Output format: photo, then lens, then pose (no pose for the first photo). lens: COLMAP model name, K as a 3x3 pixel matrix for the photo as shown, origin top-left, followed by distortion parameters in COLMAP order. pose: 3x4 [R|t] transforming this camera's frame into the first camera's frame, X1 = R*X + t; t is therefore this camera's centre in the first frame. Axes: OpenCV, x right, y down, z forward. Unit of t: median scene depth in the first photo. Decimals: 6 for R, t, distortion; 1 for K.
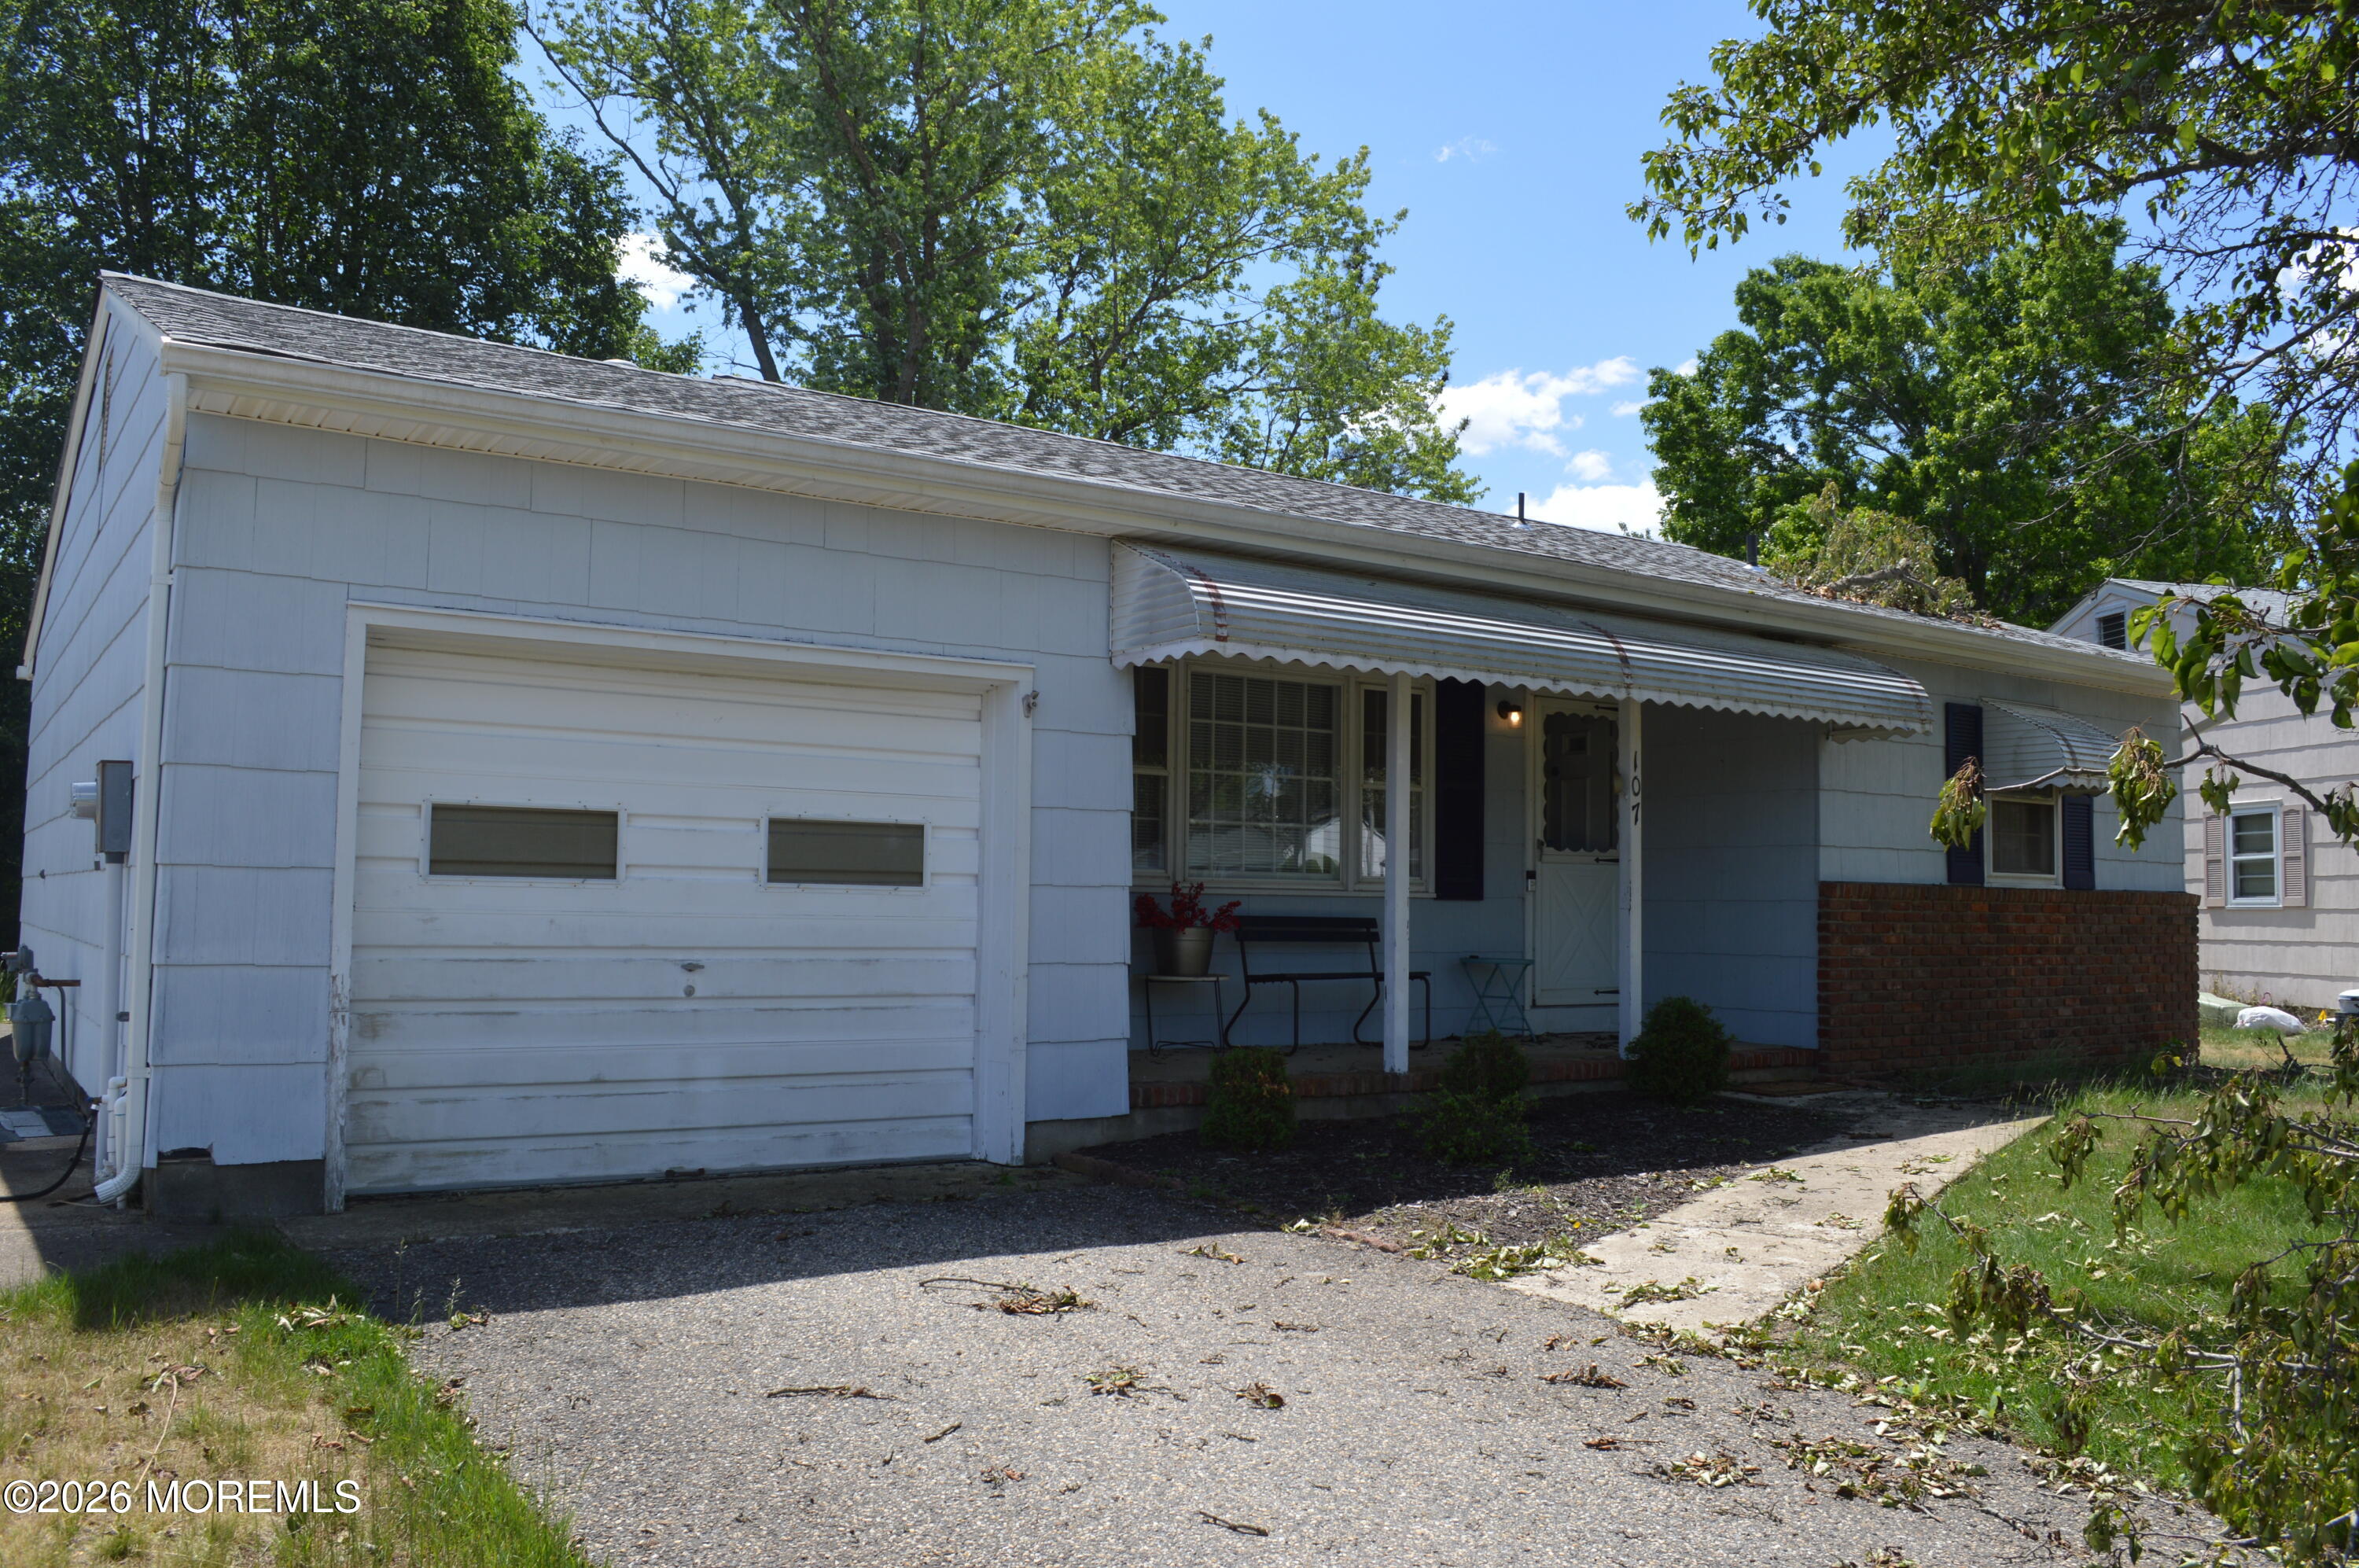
lens RADIAL K [[1876.5, 0, 1179.5], [0, 1876.5, 784.0], [0, 0, 1]] dist [-0.082488, 0.014475]
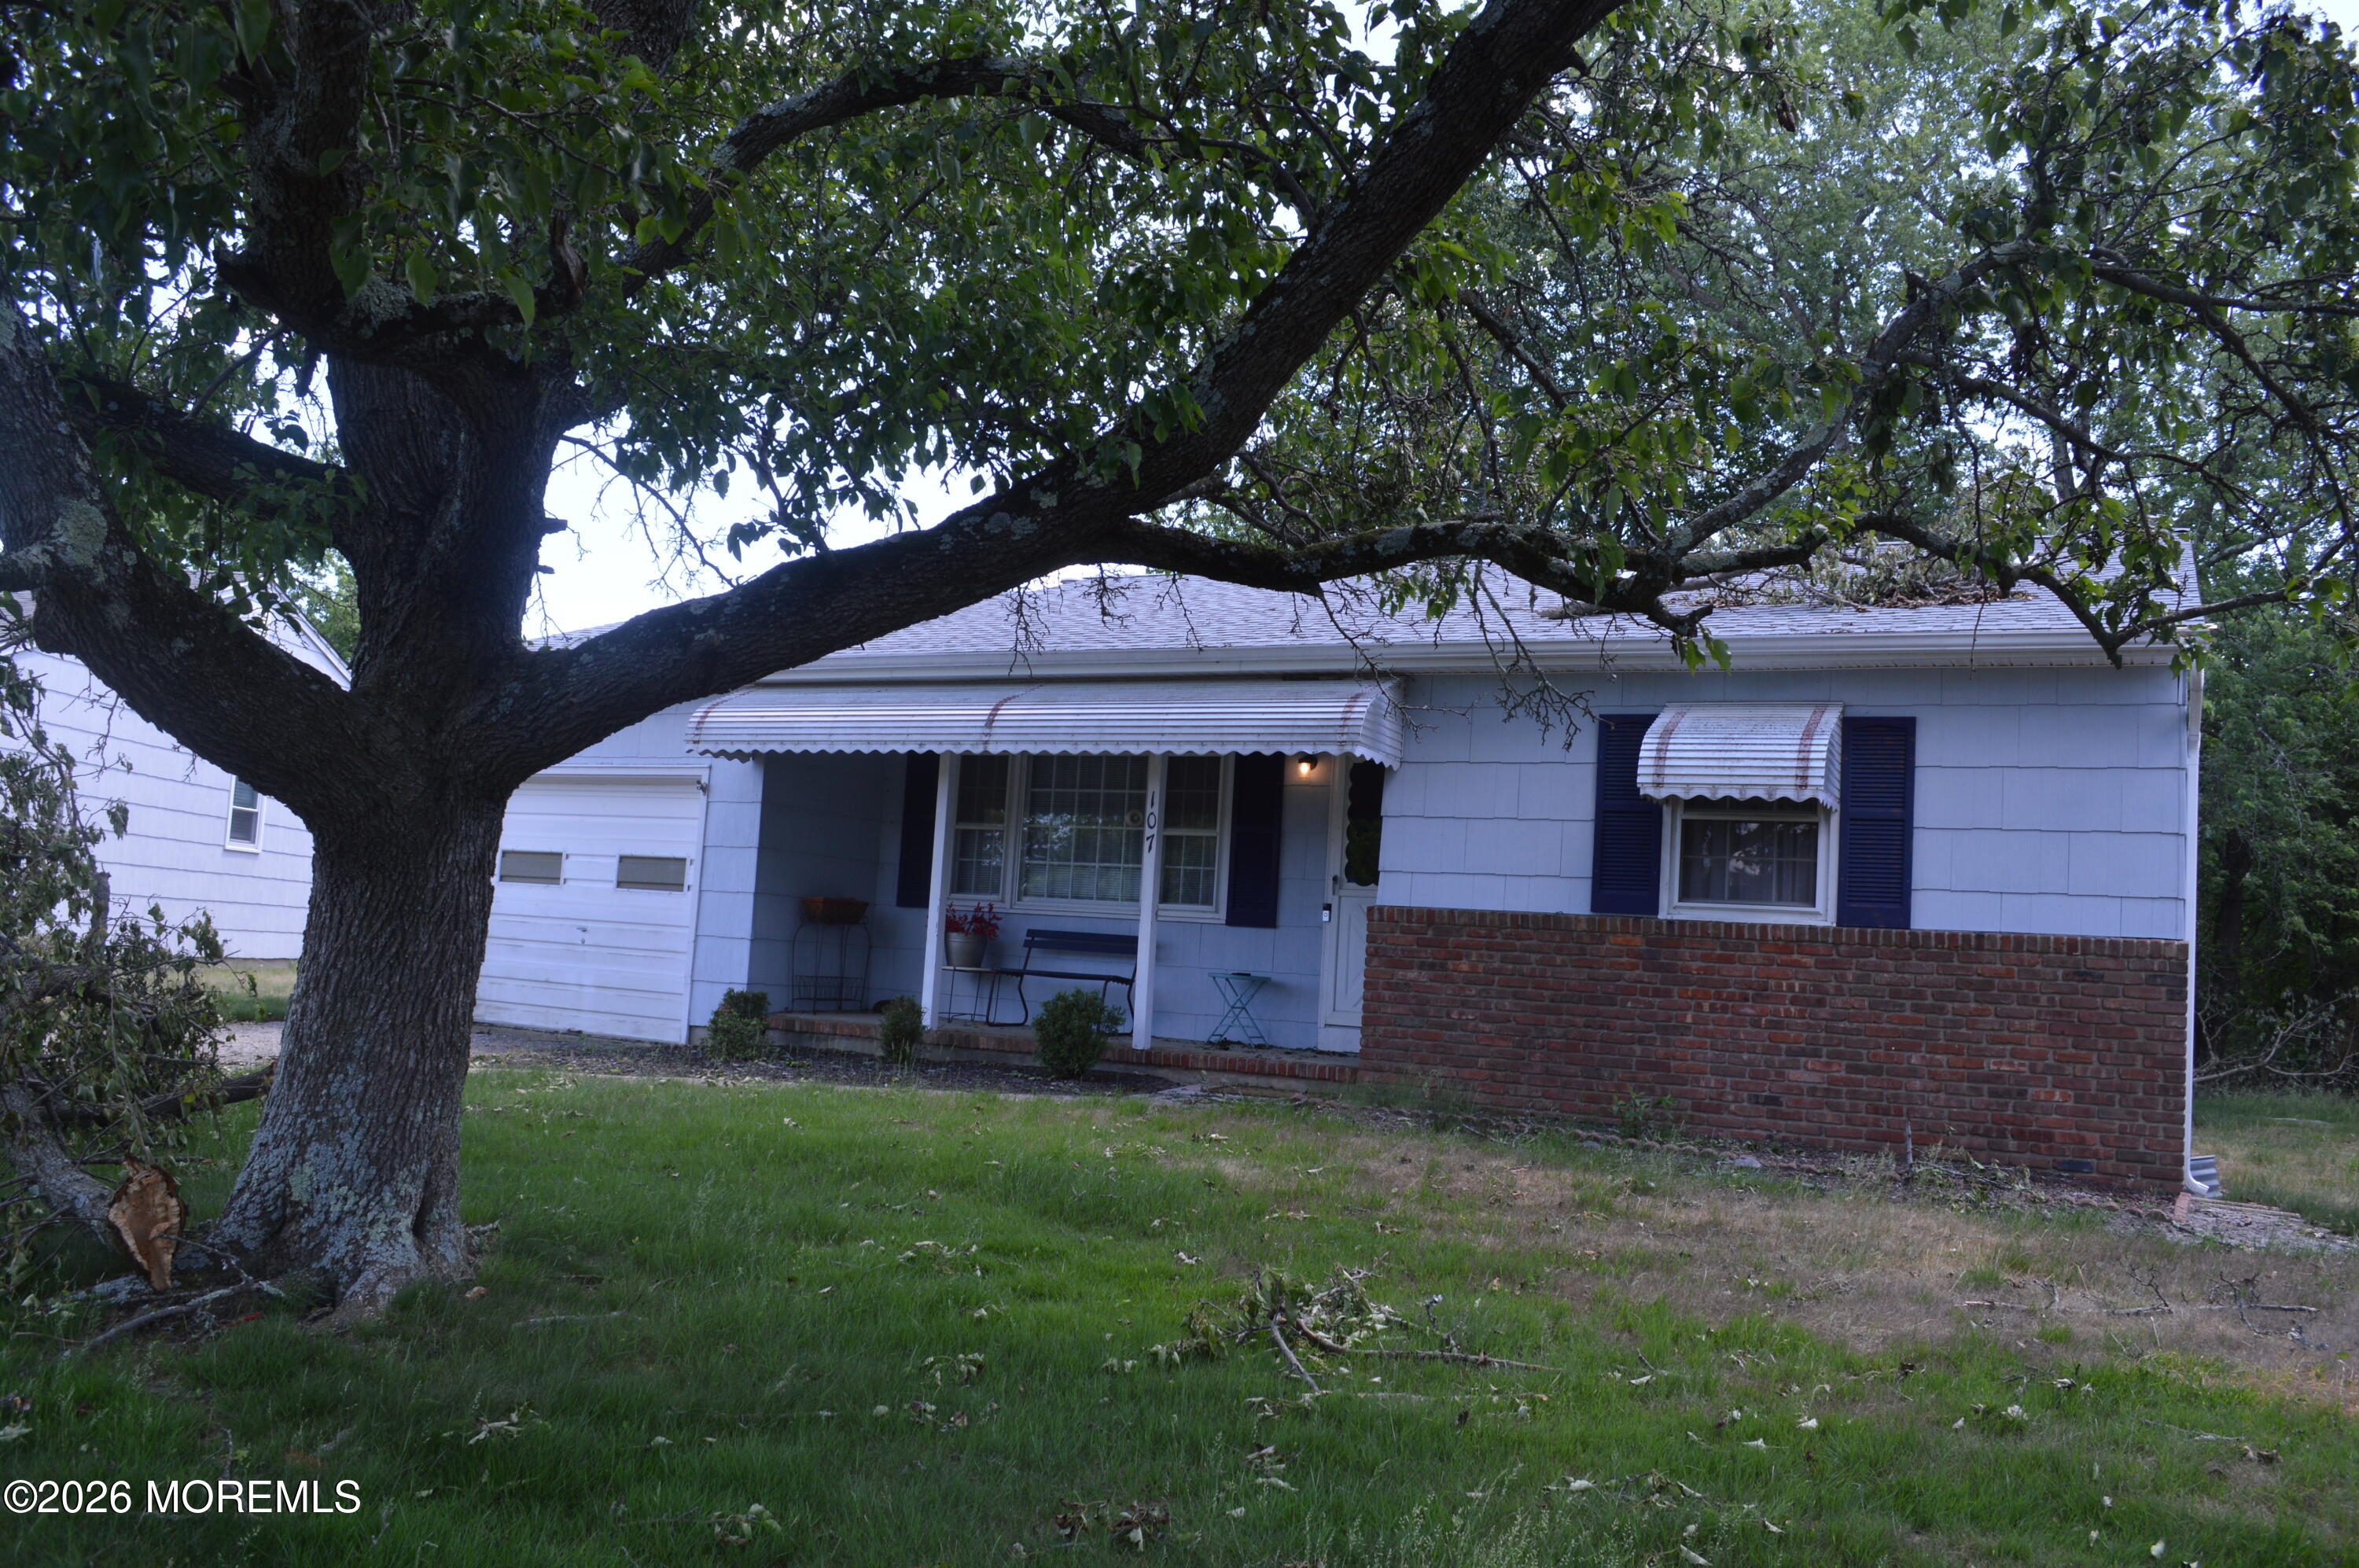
lens RADIAL K [[1876.5, 0, 1179.5], [0, 1876.5, 784.0], [0, 0, 1]] dist [-0.082488, 0.014475]
pose [[0.464960, -0.066291, -0.882846, 1.635269], [0.003956, 0.997338, -0.072804, 0.081457], [0.885323, 0.030359, 0.463985, 0.570691]]
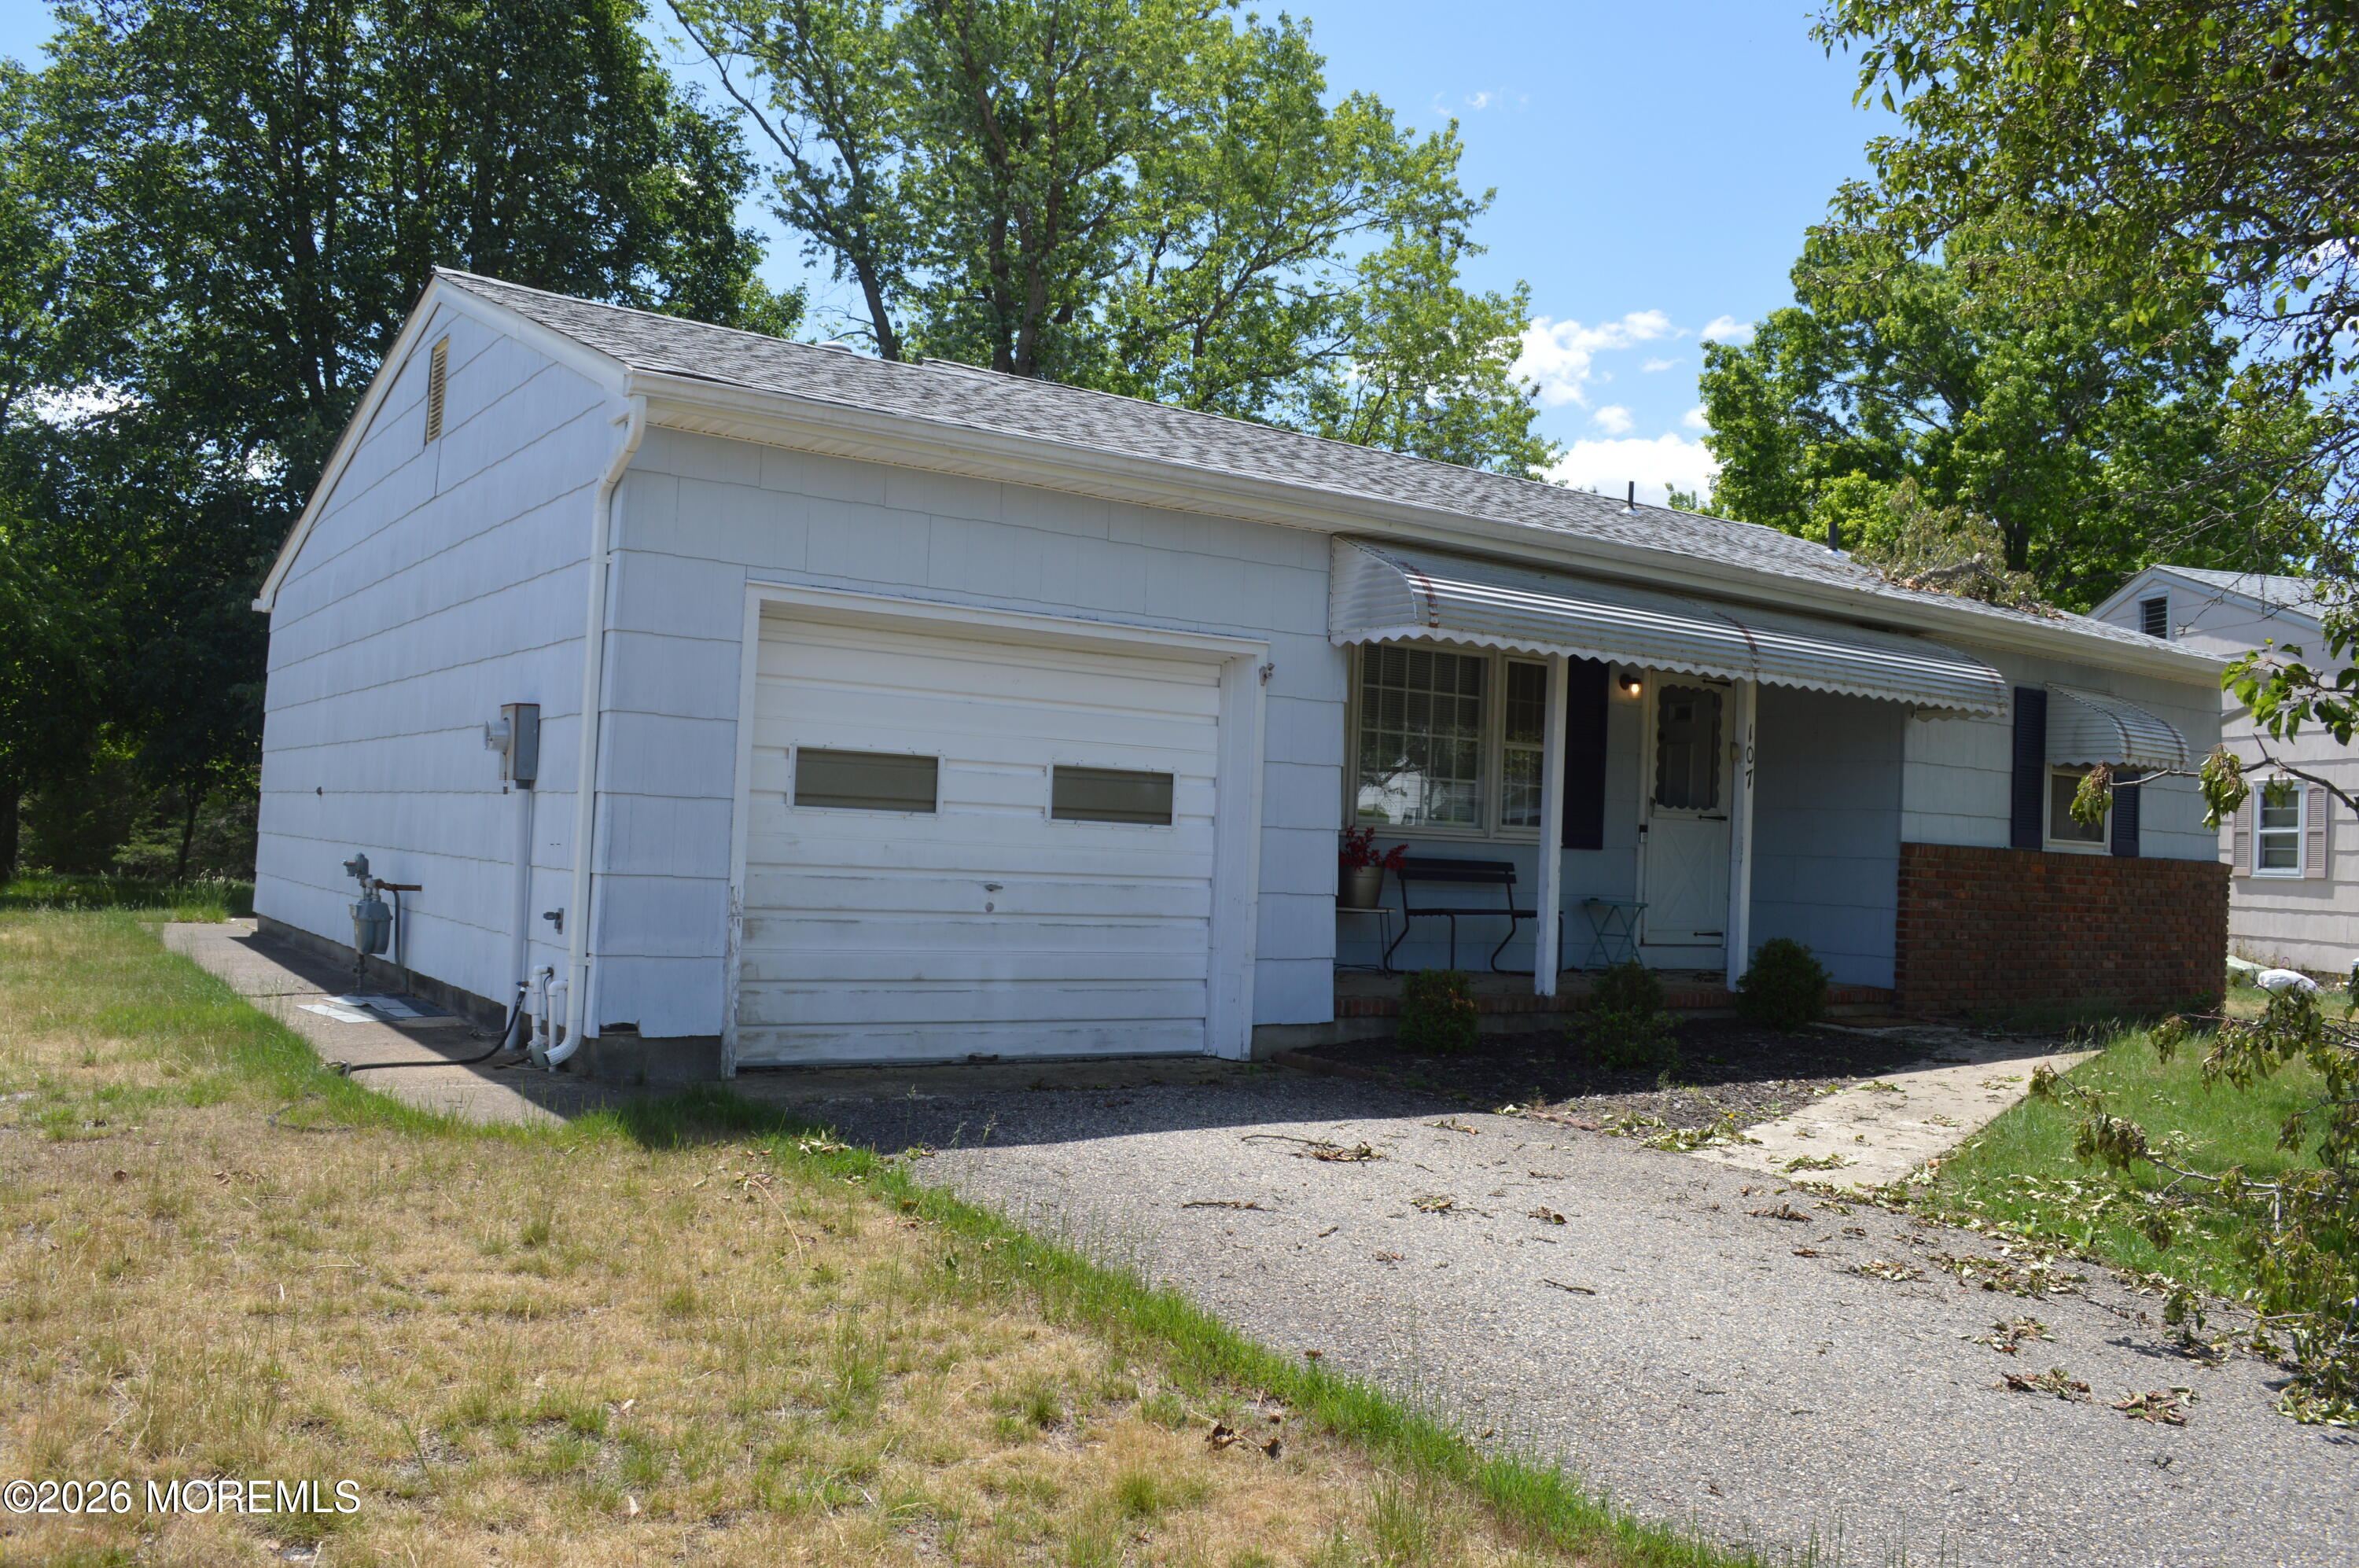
lens RADIAL K [[1876.5, 0, 1179.5], [0, 1876.5, 784.0], [0, 0, 1]] dist [-0.082488, 0.014475]
pose [[0.999543, 0.029103, -0.008176, -0.119852], [-0.028816, 0.999033, 0.033195, -0.010955], [0.009134, -0.032944, 0.999415, -0.184297]]
